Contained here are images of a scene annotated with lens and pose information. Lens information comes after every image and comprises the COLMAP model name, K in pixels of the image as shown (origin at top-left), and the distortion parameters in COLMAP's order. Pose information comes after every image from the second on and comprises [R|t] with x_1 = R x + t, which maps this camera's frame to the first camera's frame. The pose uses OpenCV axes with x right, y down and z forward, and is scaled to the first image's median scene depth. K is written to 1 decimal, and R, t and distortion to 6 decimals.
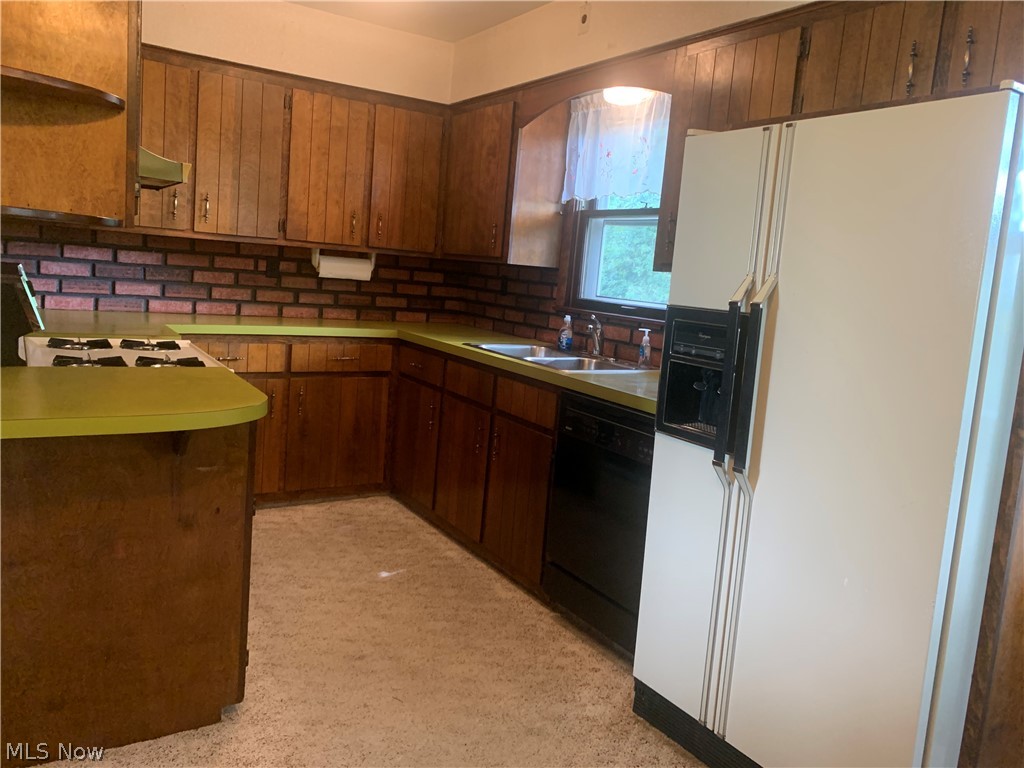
lens RADIAL K [[785.7, 0, 514.6], [0, 785.7, 368.1], [0, 0, 1]] dist [0.087397, -0.158705]
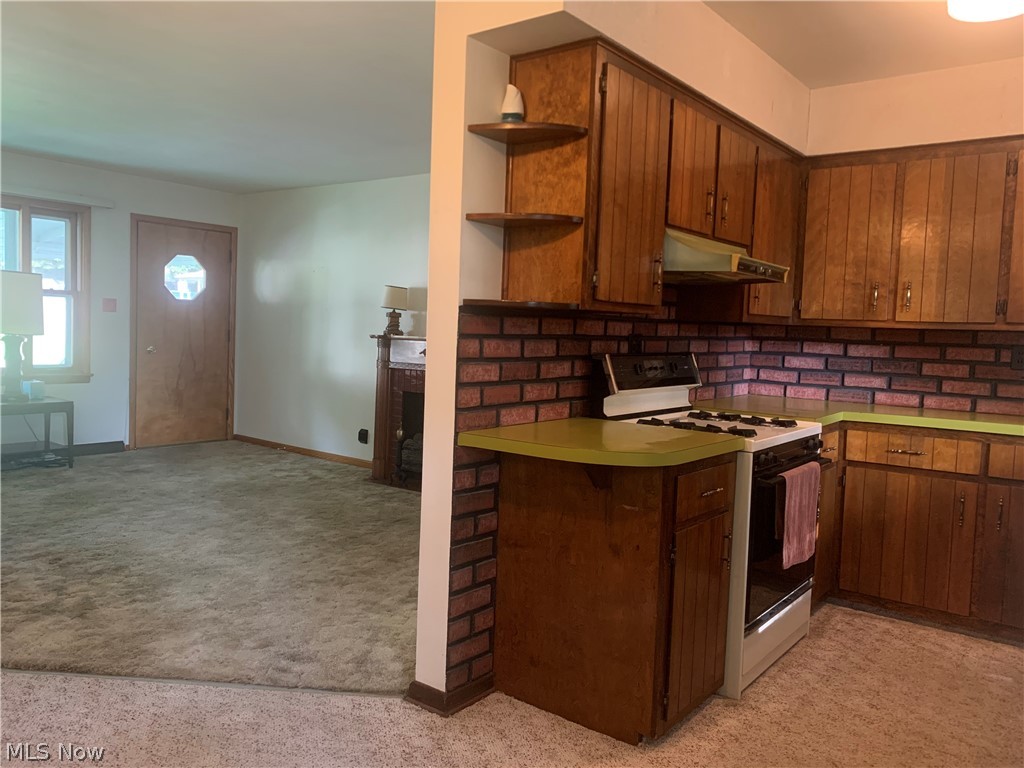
lens RADIAL K [[785.3, 0, 510.0], [0, 785.3, 373.8], [0, 0, 1]] dist [0.056400, -0.062740]
pose [[0.334711, -0.014679, -0.942206, 0.345825], [-0.127118, 0.990036, -0.060582, 0.012590], [0.933707, 0.140048, 0.329510, 0.224757]]
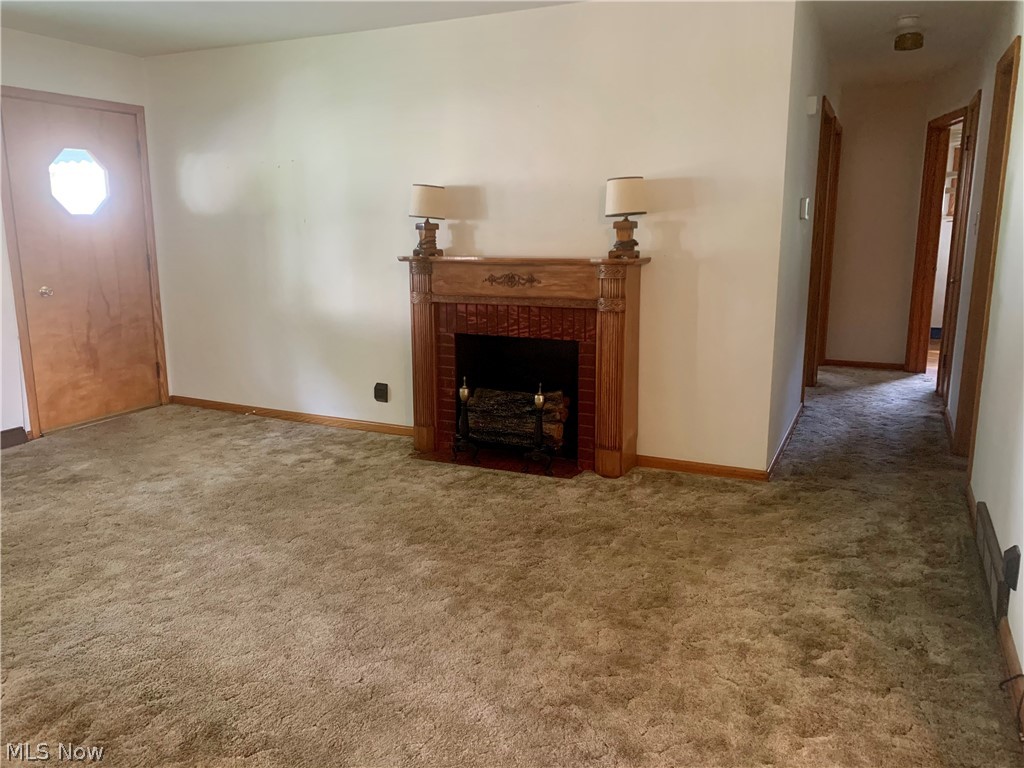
lens RADIAL K [[780.6, 0, 511.0], [0, 780.6, 370.8], [0, 0, 1]] dist [0.071454, -0.076303]
pose [[0.521653, 0.074661, -0.849885, -0.194702], [-0.056048, 0.997011, 0.053184, -0.031367], [0.851315, 0.019891, 0.524278, 0.016729]]
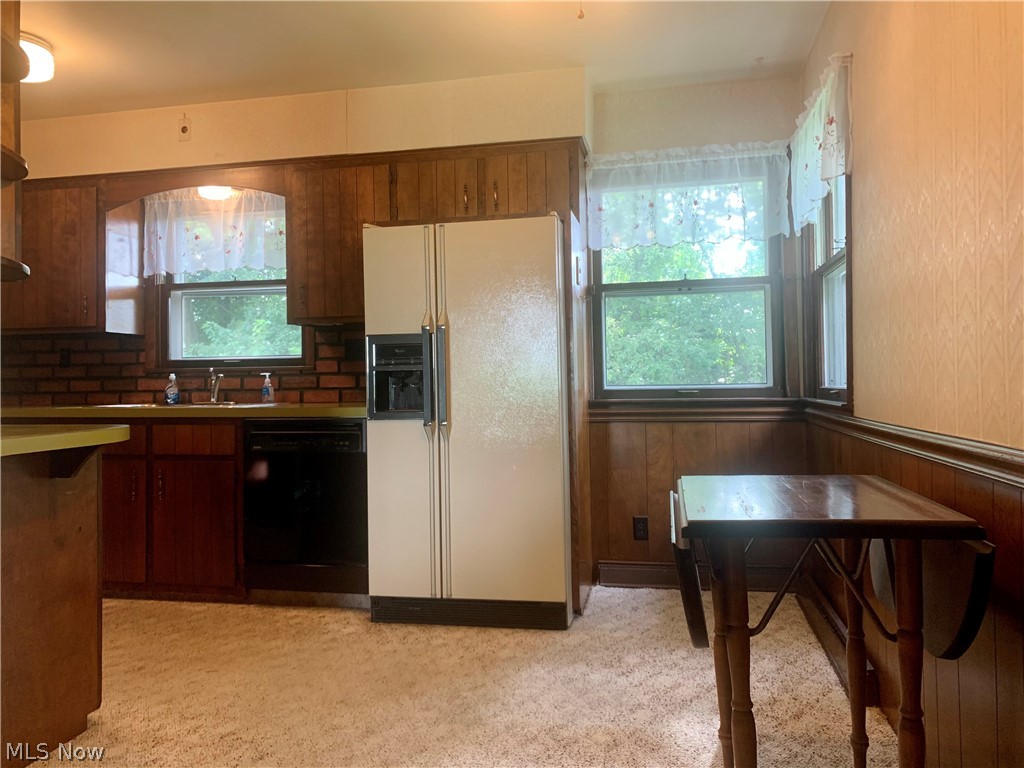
lens RADIAL K [[780.6, 0, 511.0], [0, 780.6, 370.8], [0, 0, 1]] dist [0.071454, -0.076303]
pose [[0.695868, -0.080483, 0.713646, -0.395169], [0.159930, 0.986114, -0.044735, 0.056466], [-0.700136, 0.145263, 0.699077, -0.136855]]
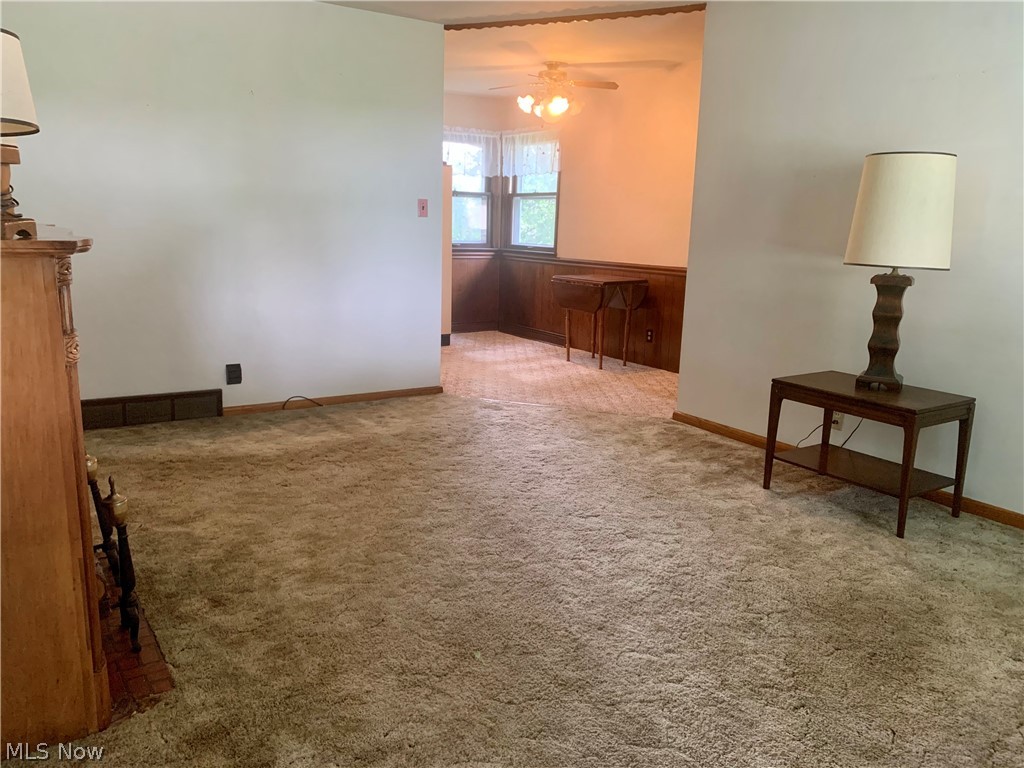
lens RADIAL K [[780.6, 0, 511.0], [0, 780.6, 370.8], [0, 0, 1]] dist [0.071454, -0.076303]
pose [[-0.007323, -0.266851, 0.963710, -1.701418], [0.094031, 0.959282, 0.266340, -0.152571], [-0.995542, 0.092569, 0.018067, 0.250383]]
